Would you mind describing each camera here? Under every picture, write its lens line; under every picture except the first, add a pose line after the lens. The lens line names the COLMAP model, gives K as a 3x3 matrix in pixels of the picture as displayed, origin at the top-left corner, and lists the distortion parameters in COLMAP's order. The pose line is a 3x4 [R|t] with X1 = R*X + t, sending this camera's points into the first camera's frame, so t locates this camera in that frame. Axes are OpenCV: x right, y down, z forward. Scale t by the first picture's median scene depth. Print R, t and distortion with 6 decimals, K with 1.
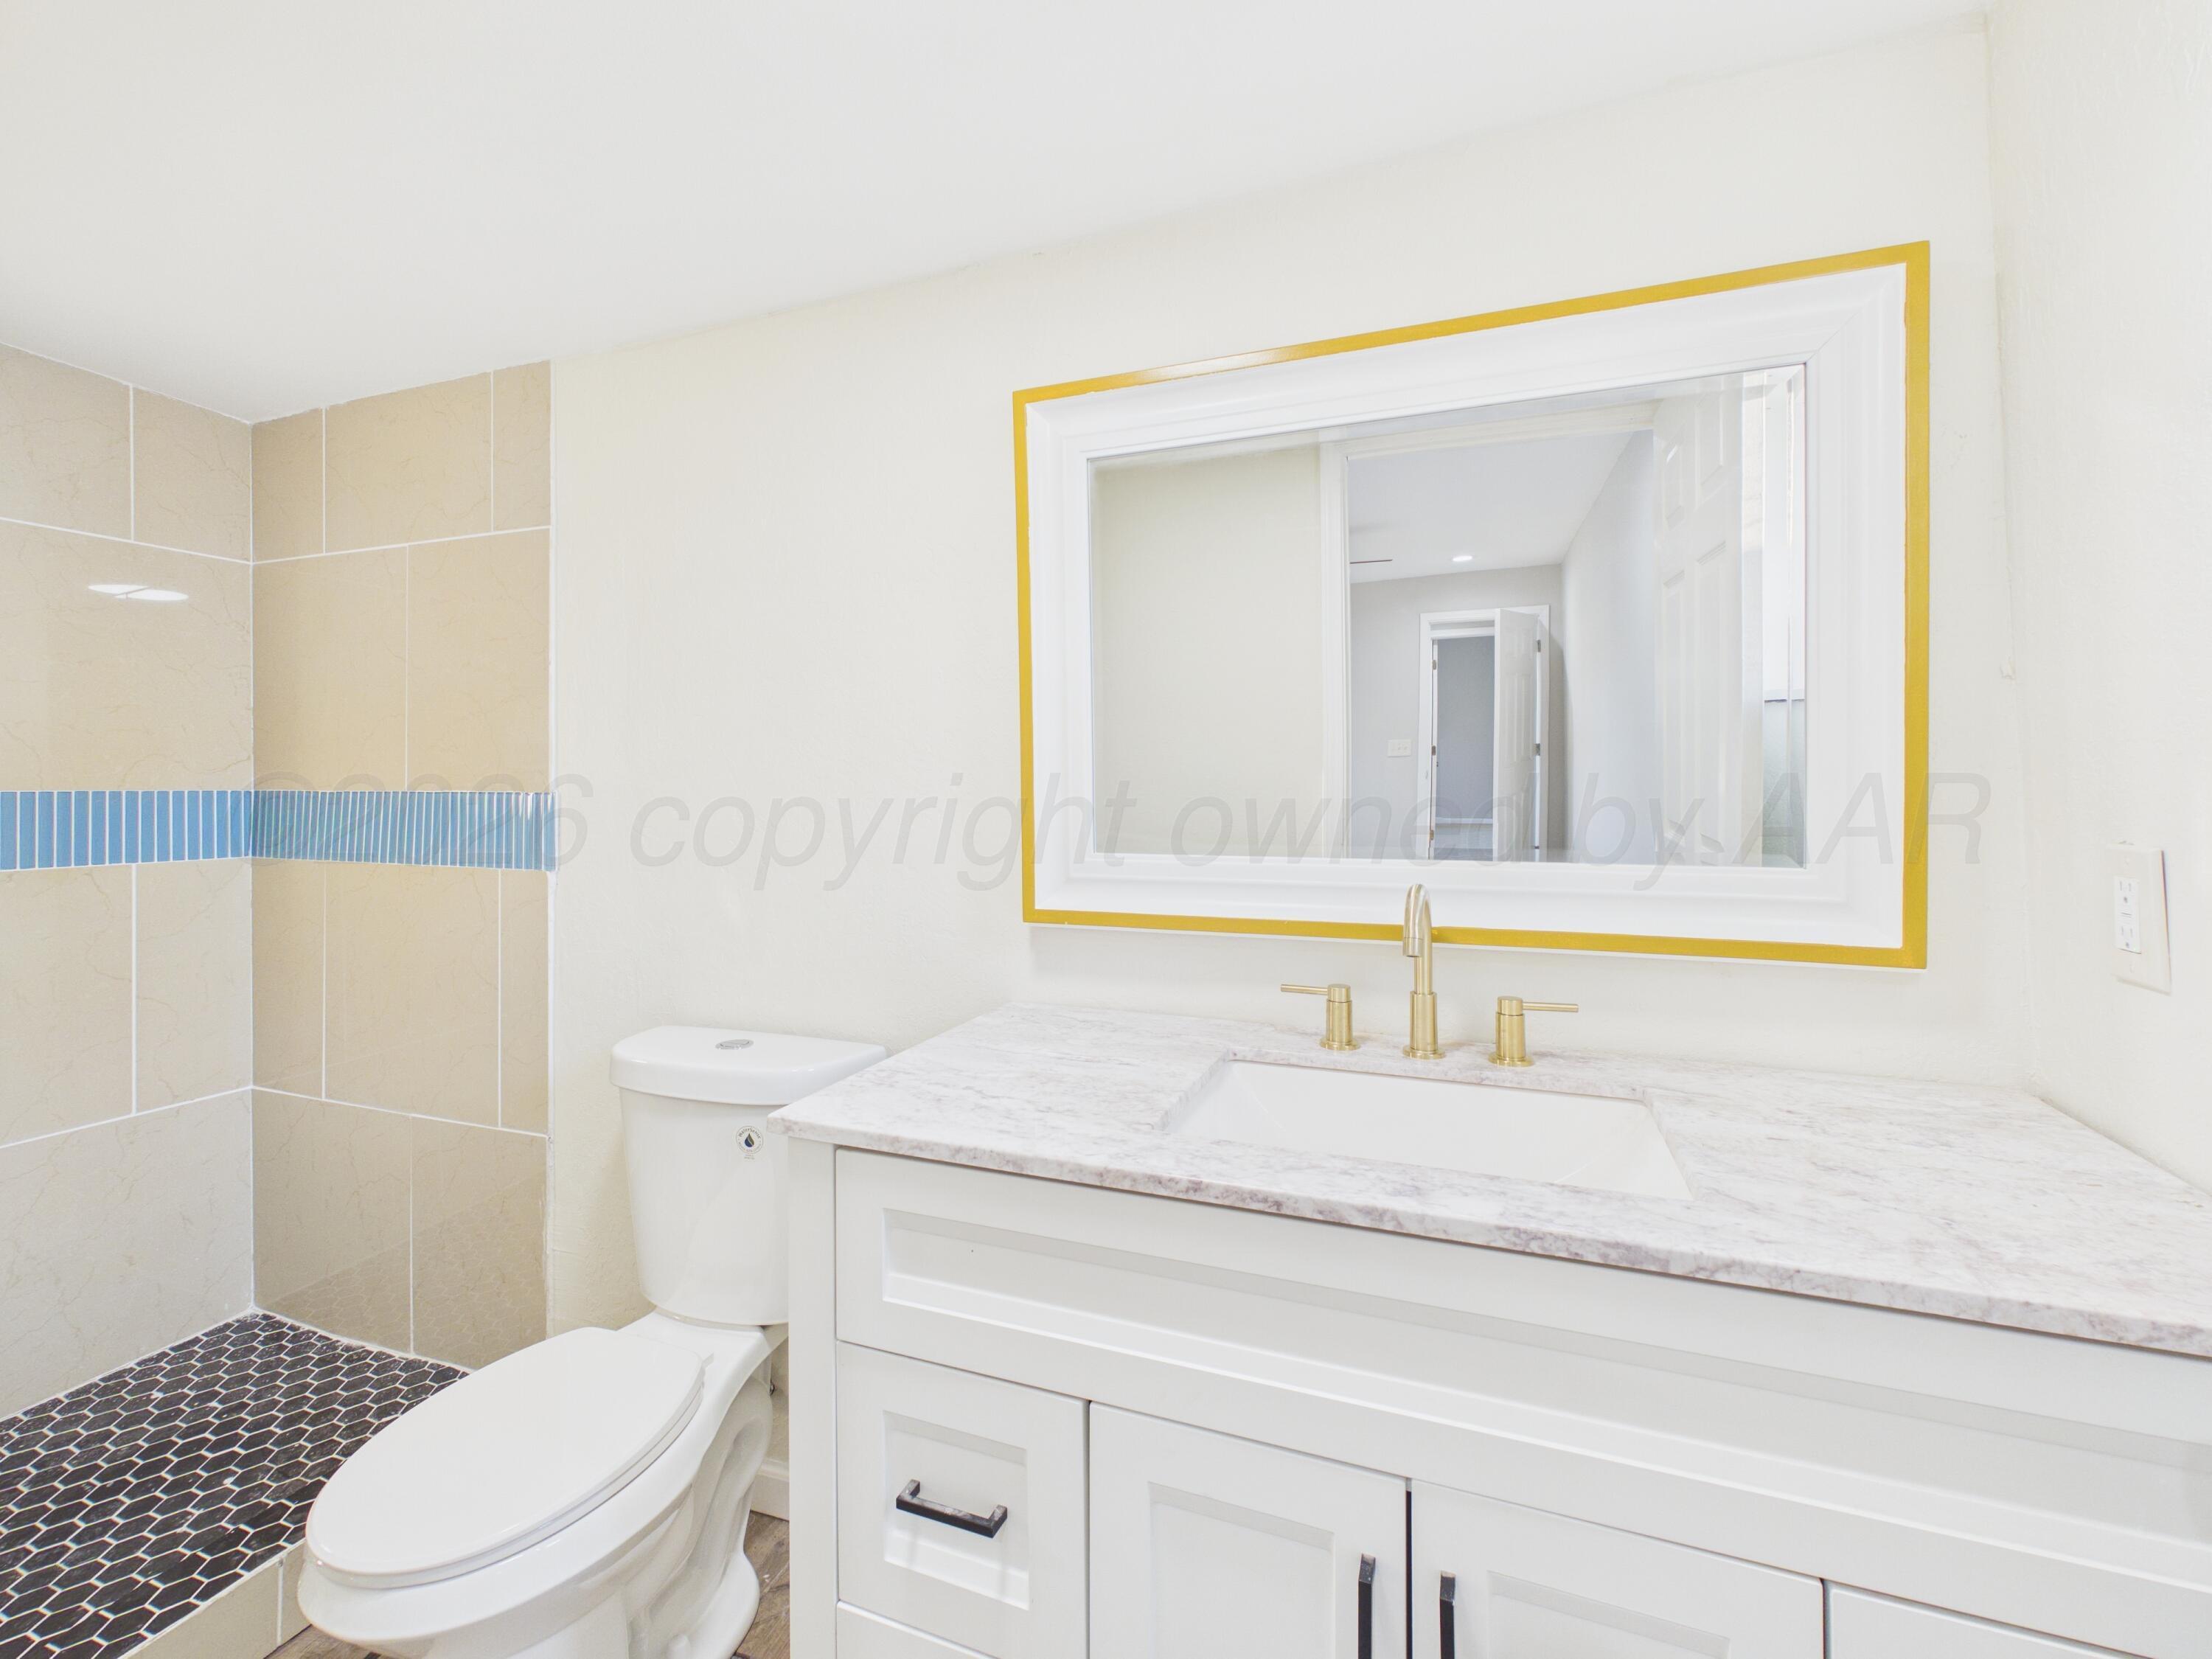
lens RADIAL K [[966.6, 0, 1106.6], [0, 966.6, 783.6], [0, 0, 1]] dist [0.003707, -0.000628]
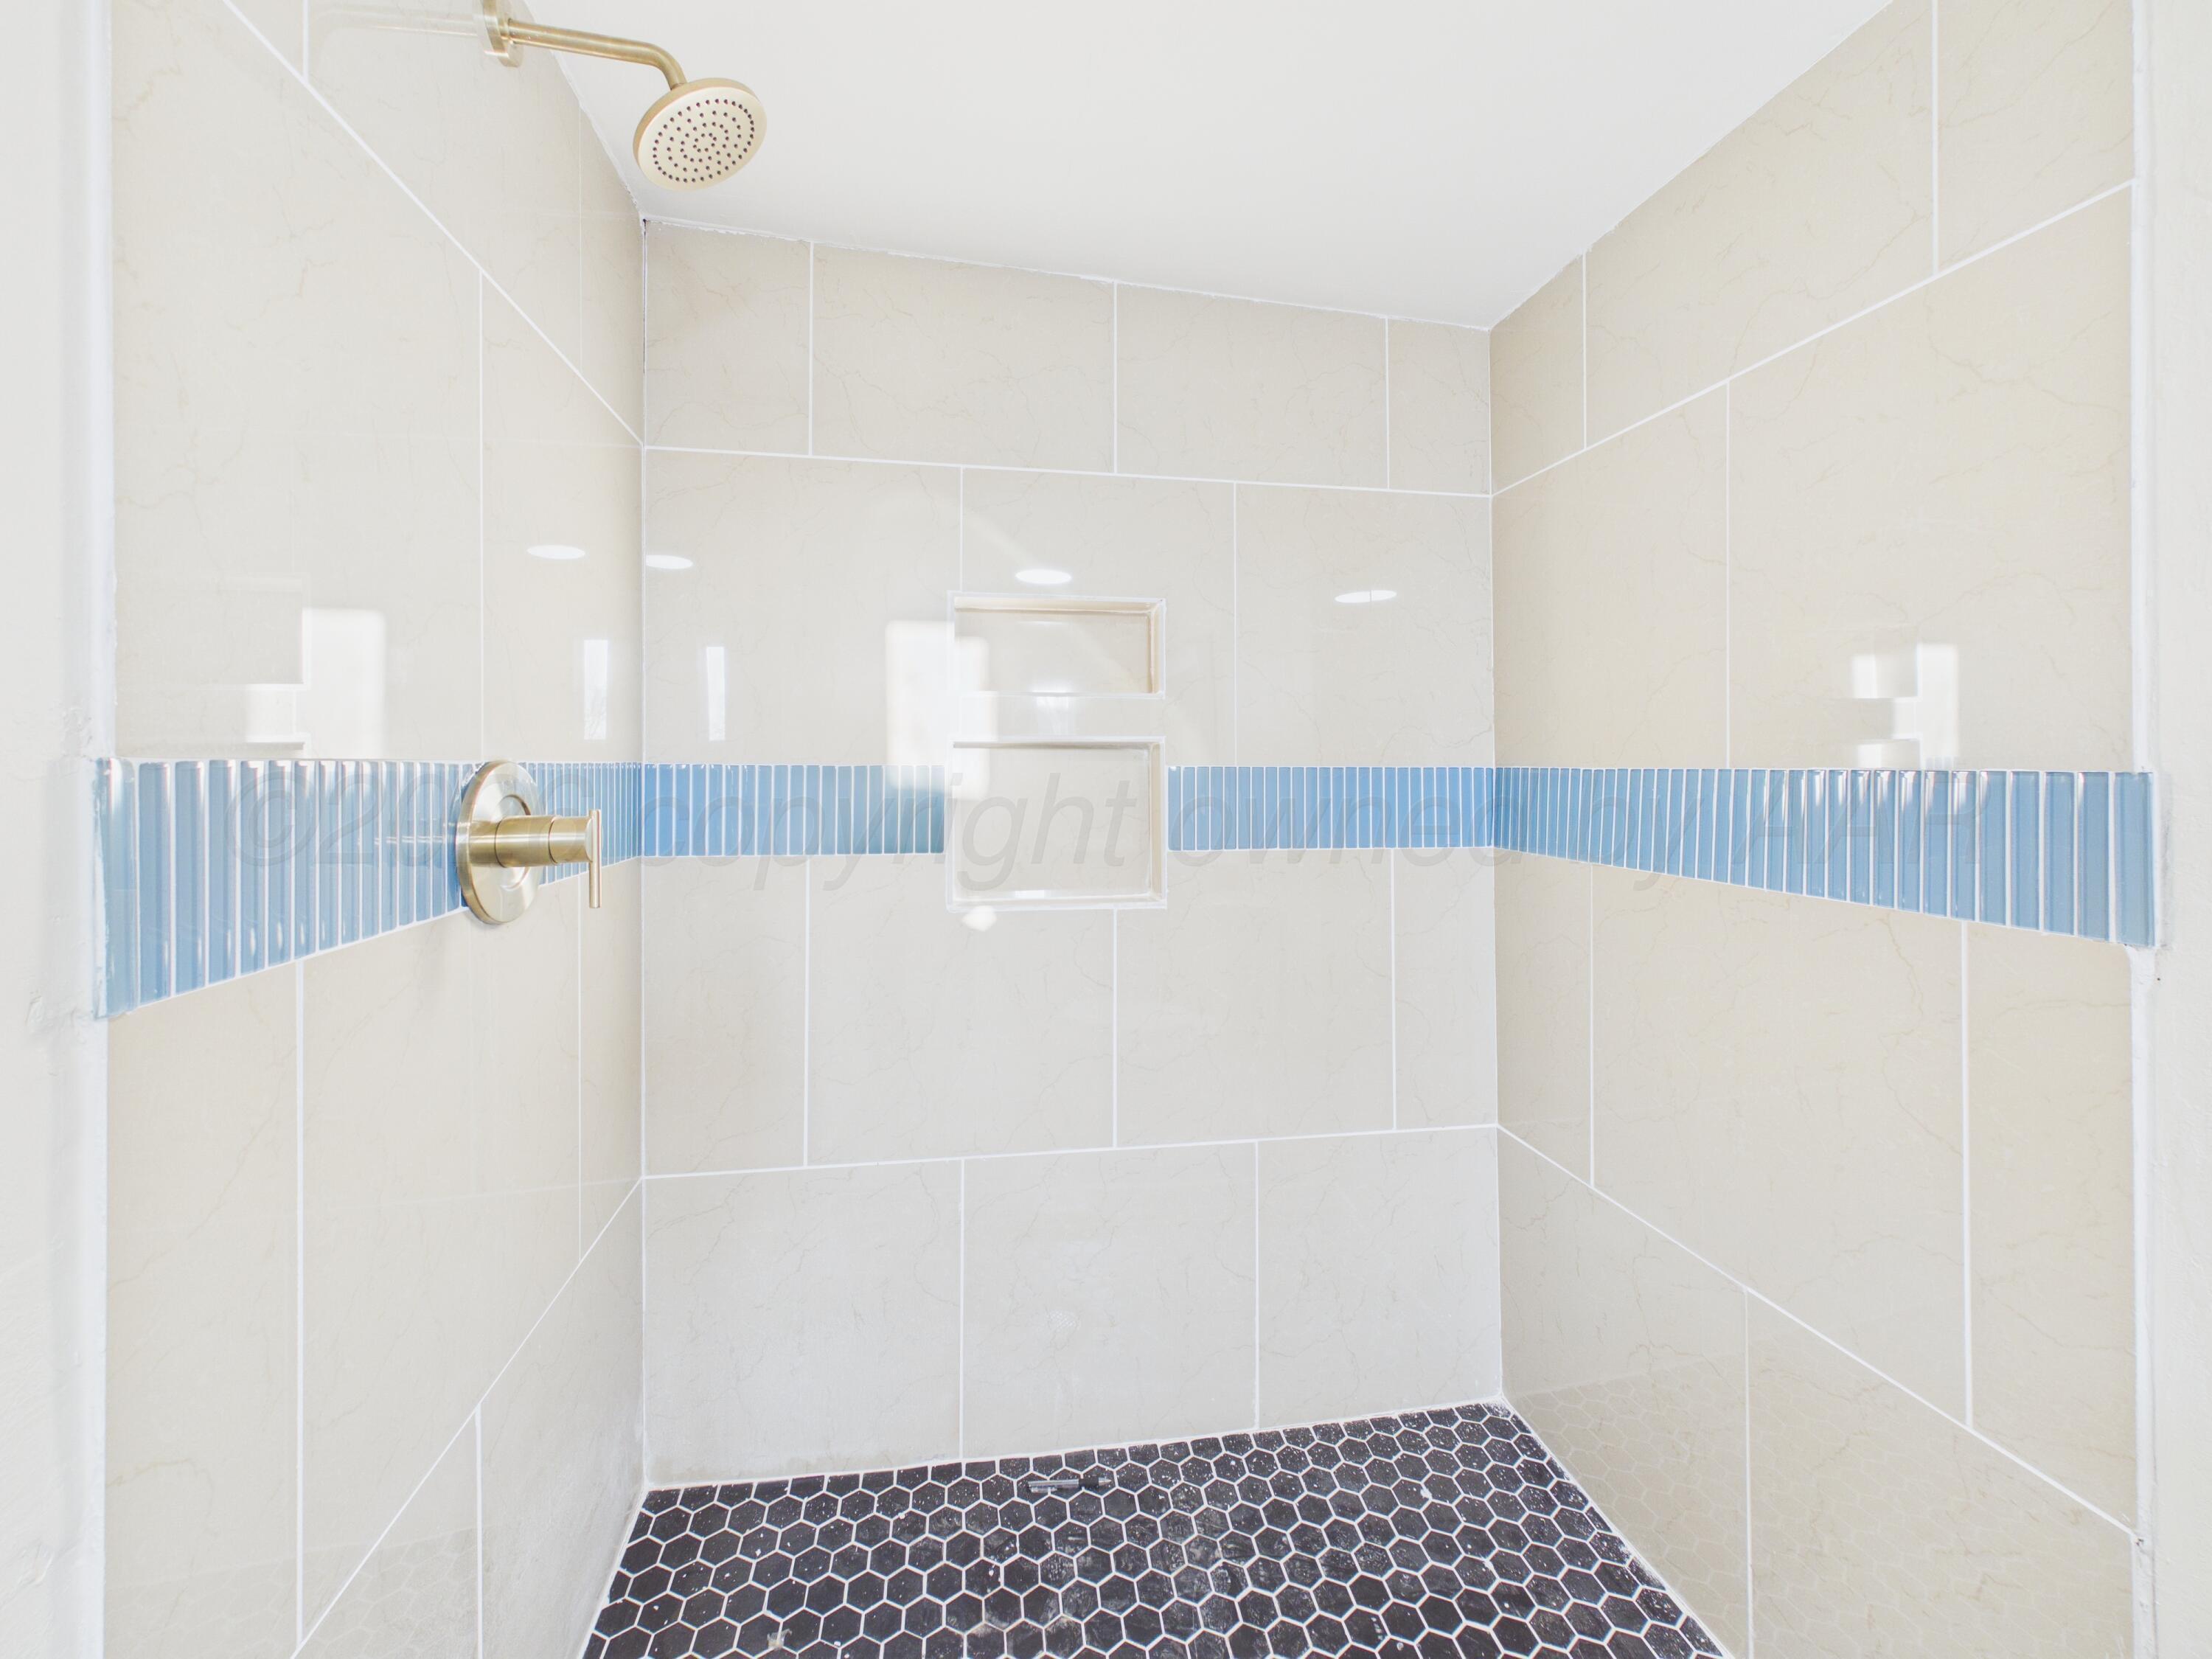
lens RADIAL K [[966.6, 0, 1106.6], [0, 966.6, 783.6], [0, 0, 1]] dist [0.003707, -0.000628]
pose [[0.525770, 0.012900, -0.850529, -0.363804], [0.008110, 0.999764, 0.020176, 0.001304], [0.850588, -0.017506, 0.525541, 0.291433]]
